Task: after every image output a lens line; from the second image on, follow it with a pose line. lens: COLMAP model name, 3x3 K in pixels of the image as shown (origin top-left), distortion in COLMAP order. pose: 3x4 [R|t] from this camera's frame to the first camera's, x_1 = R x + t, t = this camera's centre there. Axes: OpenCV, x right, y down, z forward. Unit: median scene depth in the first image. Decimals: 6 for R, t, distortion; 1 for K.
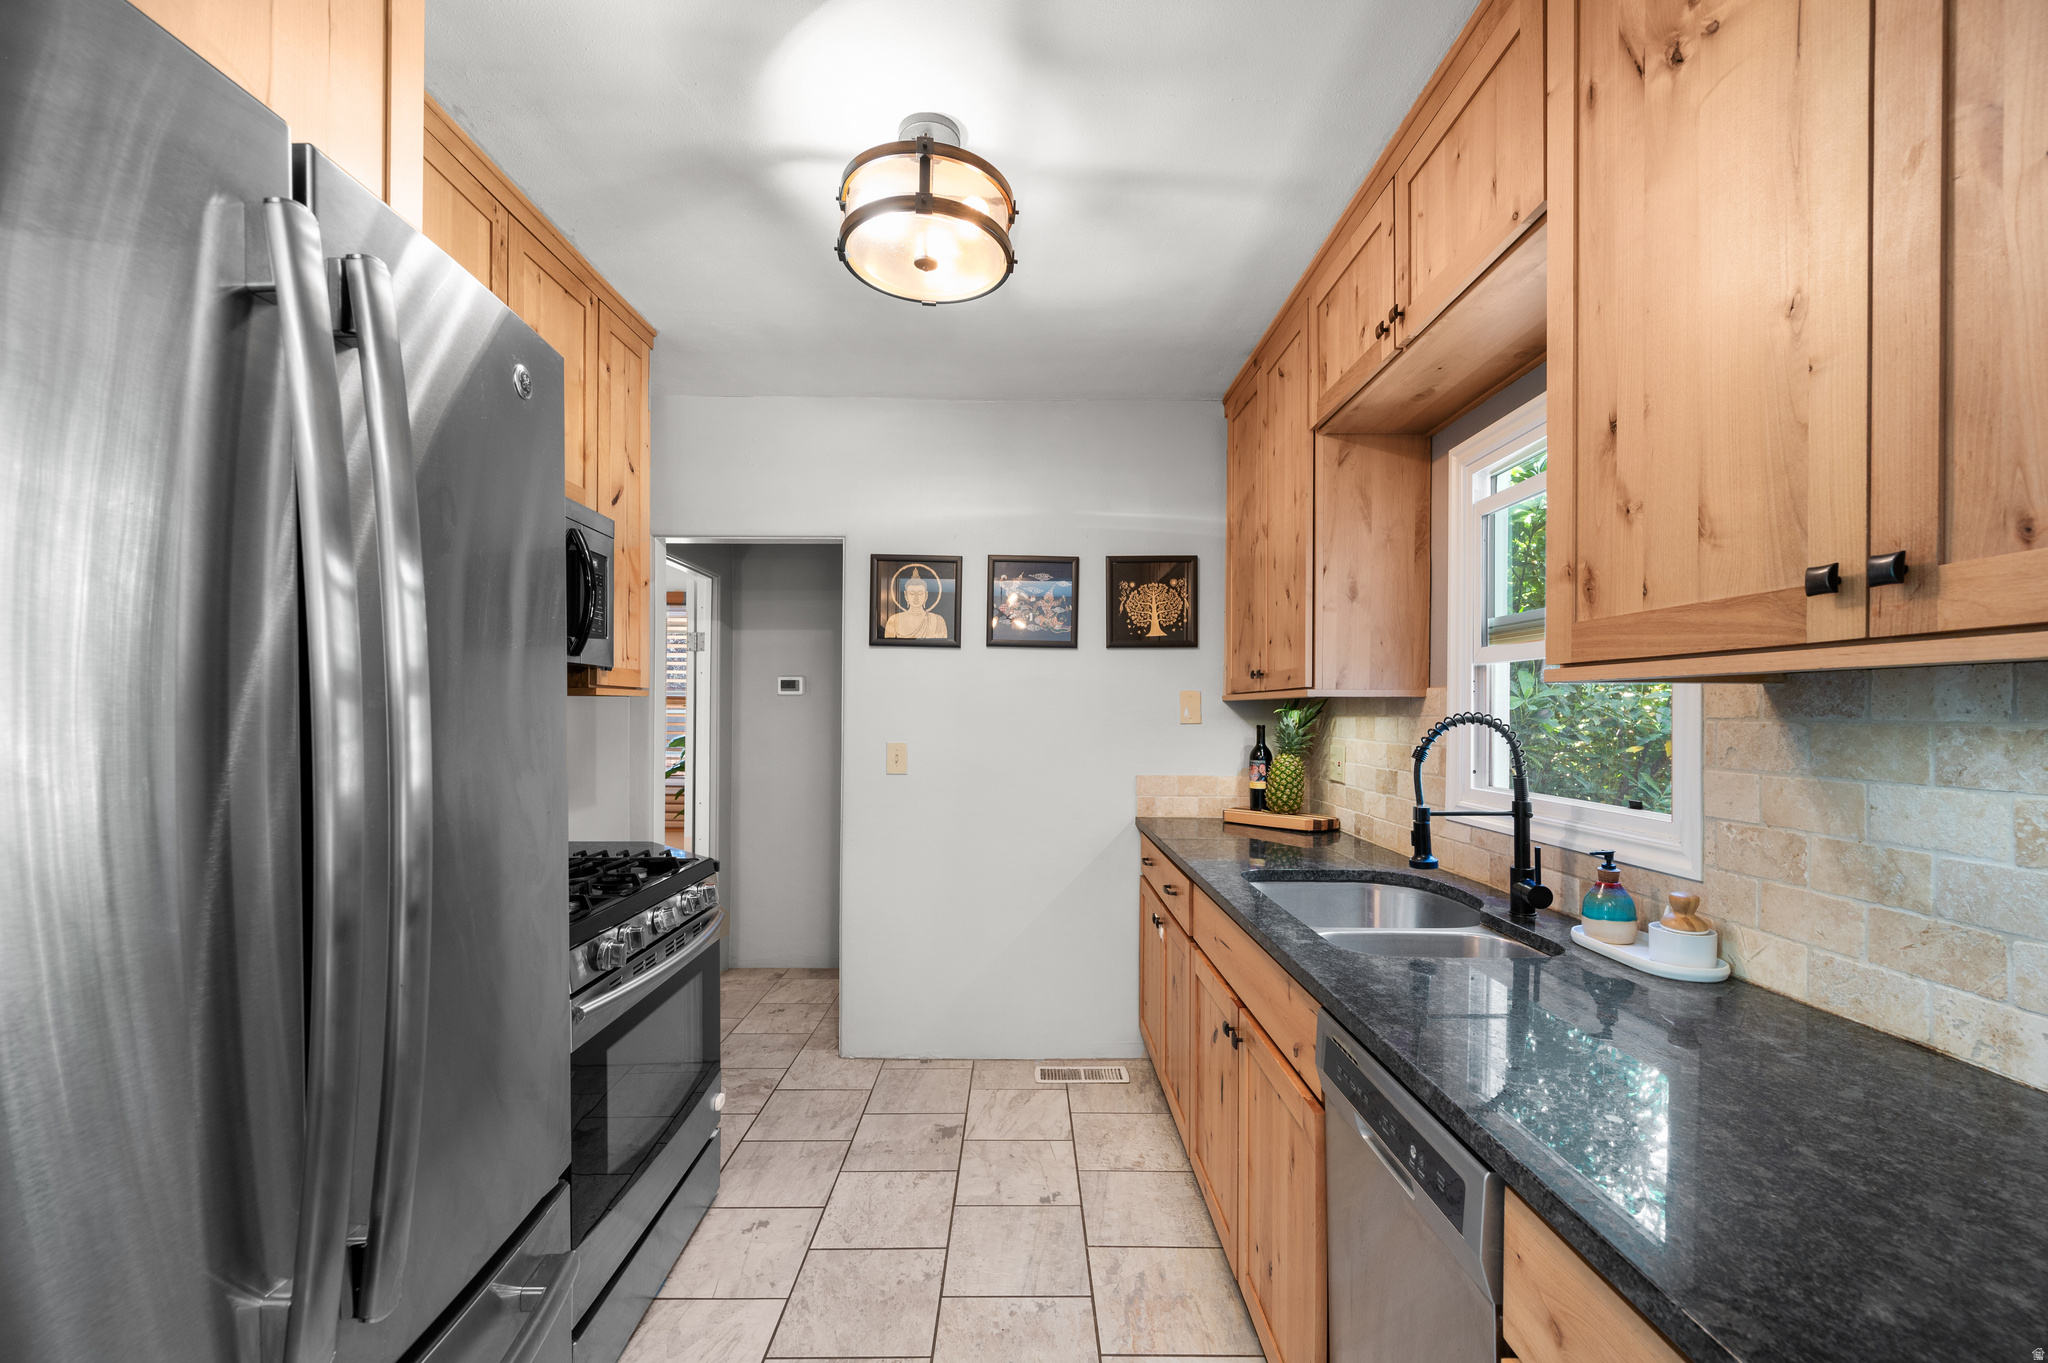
lens RADIAL K [[820.3, 0, 1025.3], [0, 820.3, 698.8], [0, 0, 1]] dist [0.001752, 0.000272]
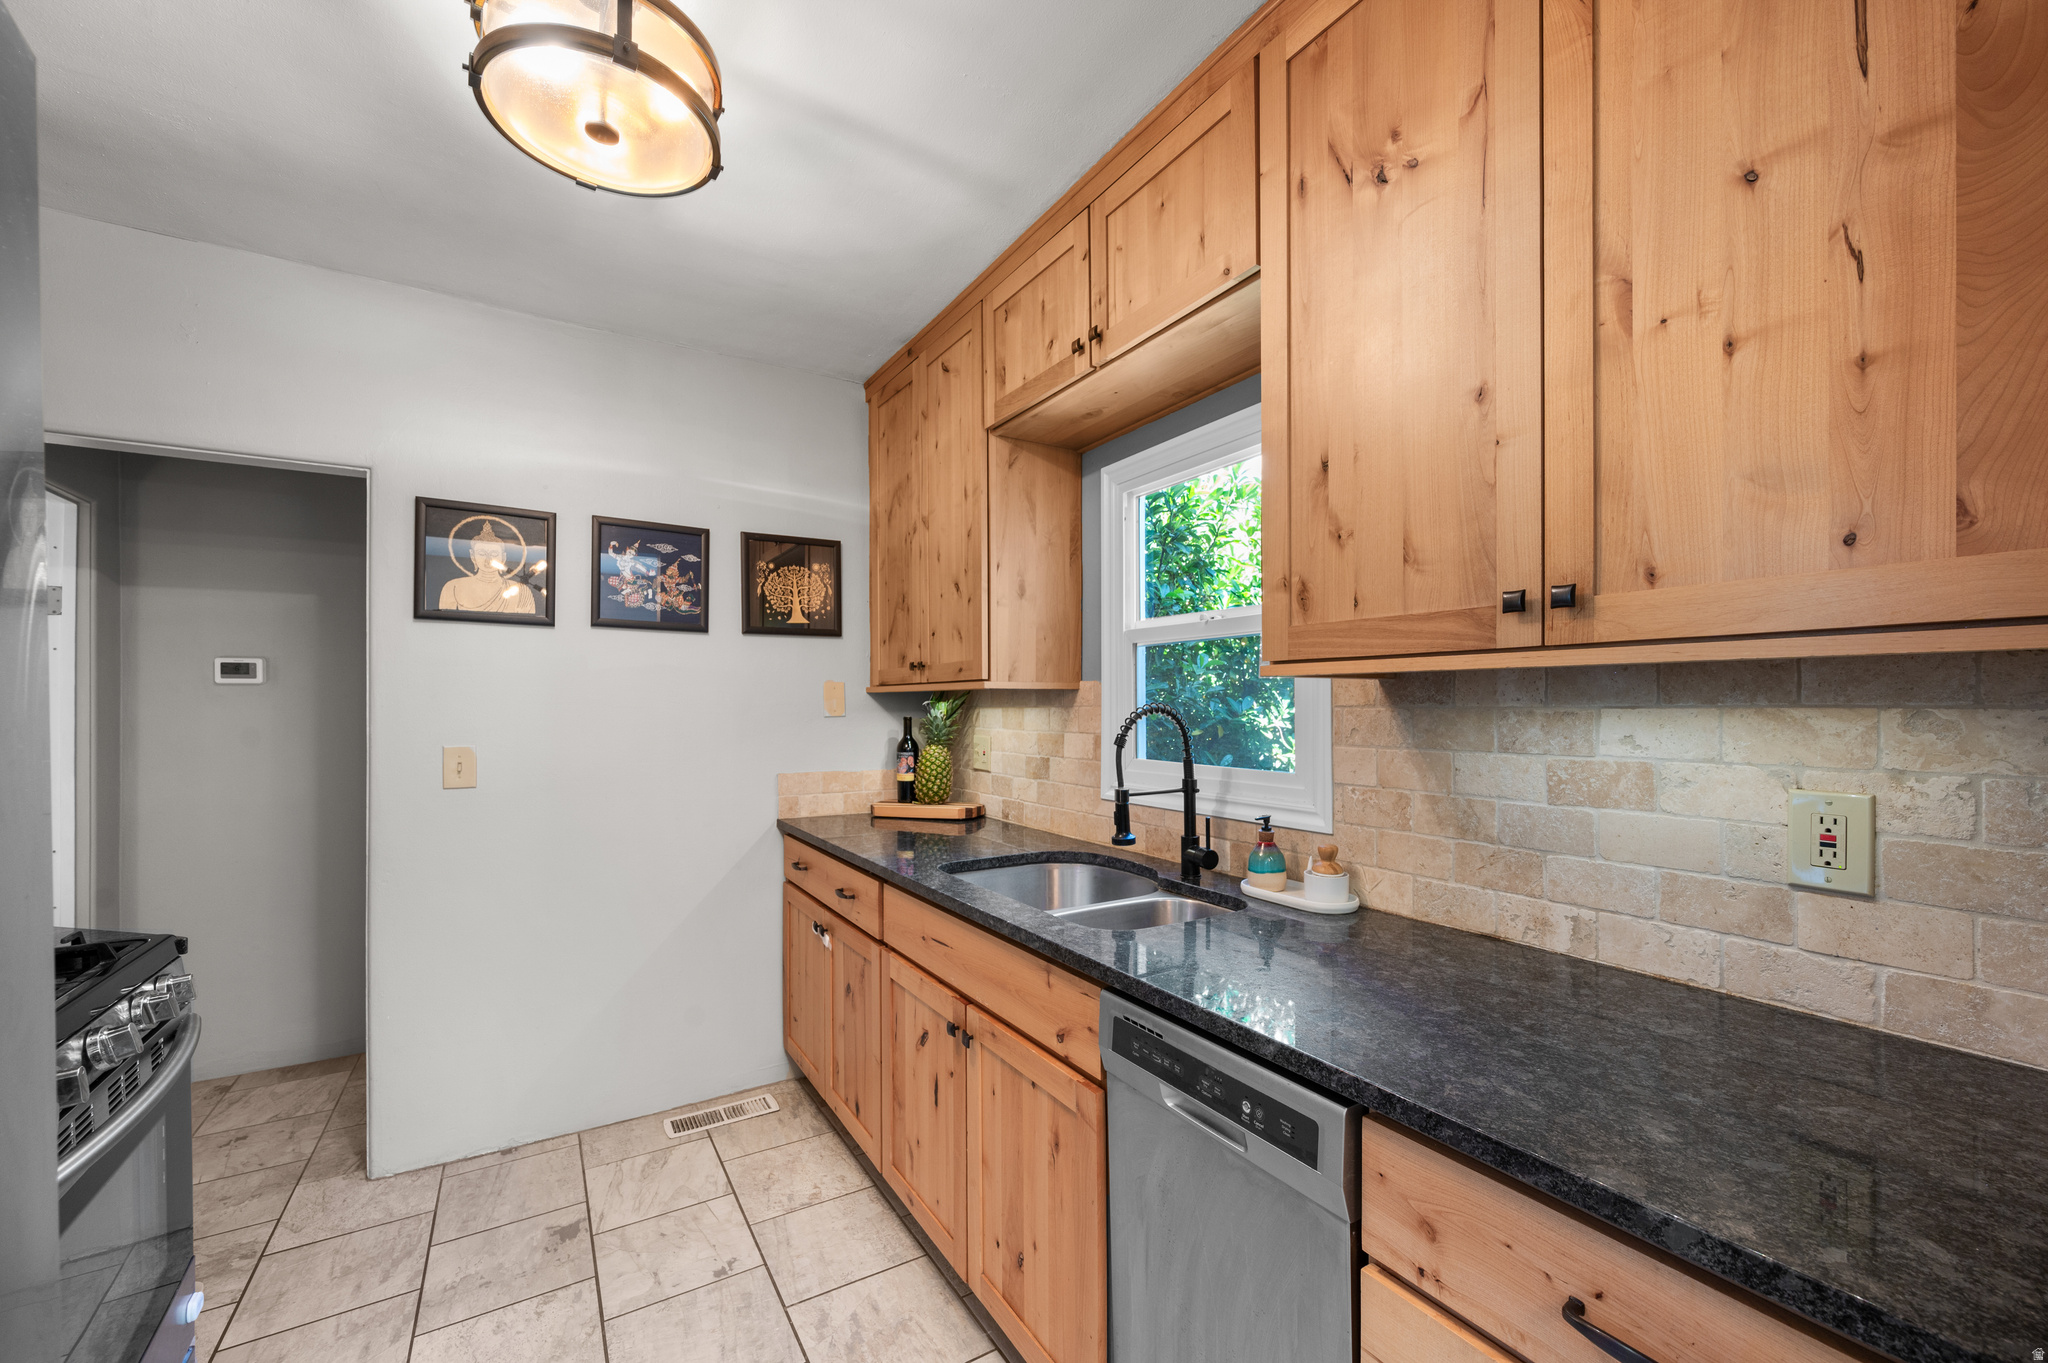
lens RADIAL K [[820.3, 0, 1028.2], [0, 820.3, 693.6], [0, 0, 1]] dist [0.001752, 0.000272]
pose [[0.853680, 0.000155, 0.520797, -0.186388], [-0.001562, 0.999996, 0.002263, 0.001763], [-0.520795, -0.002746, 0.853677, 0.123961]]
